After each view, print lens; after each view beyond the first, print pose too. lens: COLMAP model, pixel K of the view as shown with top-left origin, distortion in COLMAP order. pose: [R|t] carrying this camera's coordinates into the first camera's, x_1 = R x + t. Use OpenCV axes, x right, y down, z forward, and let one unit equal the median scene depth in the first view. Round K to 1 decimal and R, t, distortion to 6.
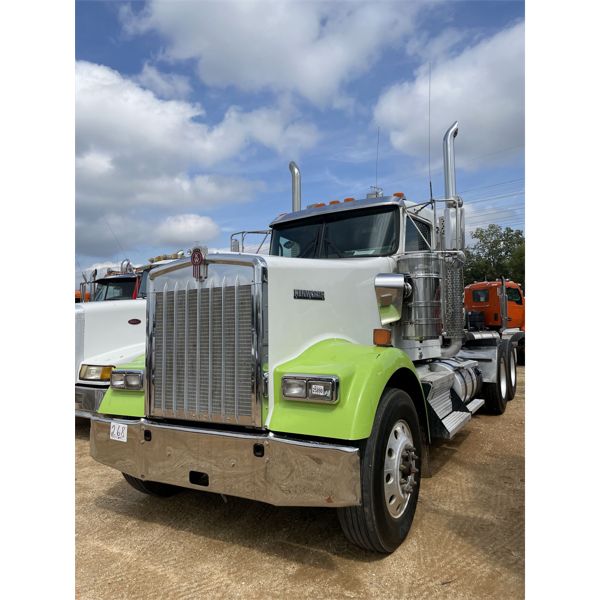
lens RADIAL K [[451.5, 0, 298.7], [0, 451.5, 299.1], [0, 0, 1]] dist [0.023957, -0.010399]
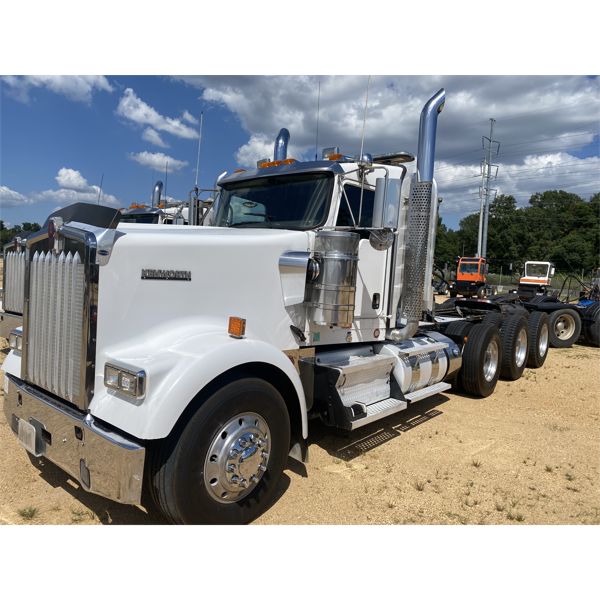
lens RADIAL K [[451.5, 0, 299.9], [0, 451.5, 302.6], [0, 0, 1]] dist [0.023957, -0.010399]
pose [[0.981674, 0.087879, -0.169097, 0.431047], [-0.064636, 0.988271, 0.138359, -0.094538], [0.179273, -0.124894, 0.975840, 0.115481]]
